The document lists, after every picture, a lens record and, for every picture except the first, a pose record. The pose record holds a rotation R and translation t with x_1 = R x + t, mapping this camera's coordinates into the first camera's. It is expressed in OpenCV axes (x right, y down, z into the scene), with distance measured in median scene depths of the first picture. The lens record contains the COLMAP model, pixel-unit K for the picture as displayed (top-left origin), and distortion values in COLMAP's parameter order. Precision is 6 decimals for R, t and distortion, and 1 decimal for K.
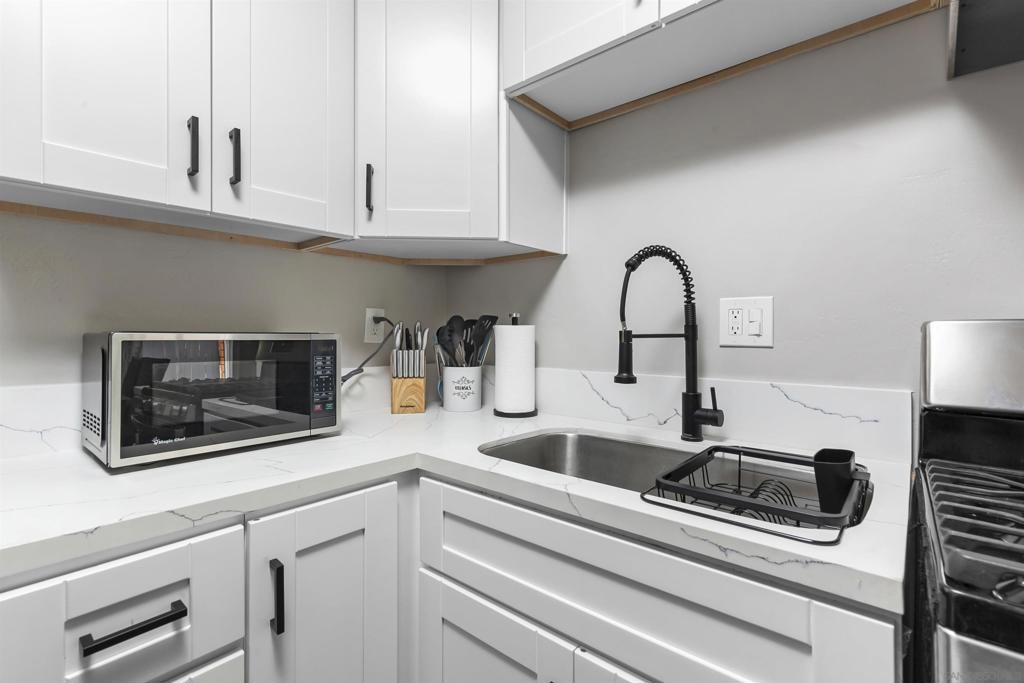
lens RADIAL K [[462.6, 0, 514.3], [0, 462.6, 339.4], [0, 0, 1]] dist [0.005340, 0.000300]
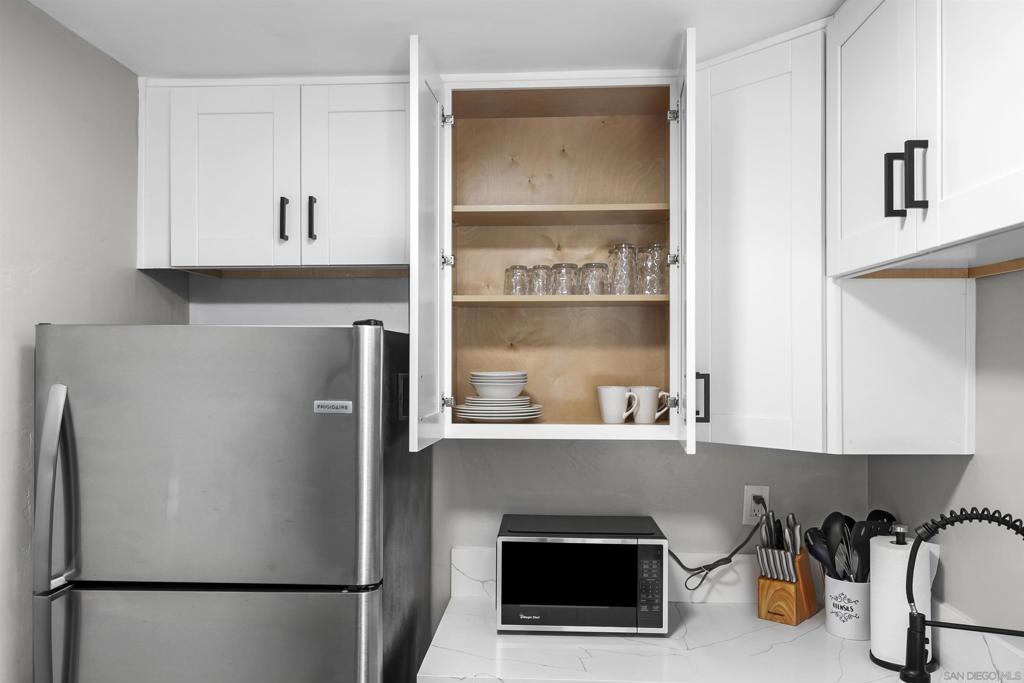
lens RADIAL K [[795.4, 0, 511.5], [0, 795.4, 342.8], [0, 0, 1]] dist [0.001824, -0.006066]
pose [[0.596951, -0.009232, -0.802225, 0.656906], [-0.005737, 0.999859, -0.015776, -0.327324], [0.802257, 0.014020, 0.596814, -0.265487]]
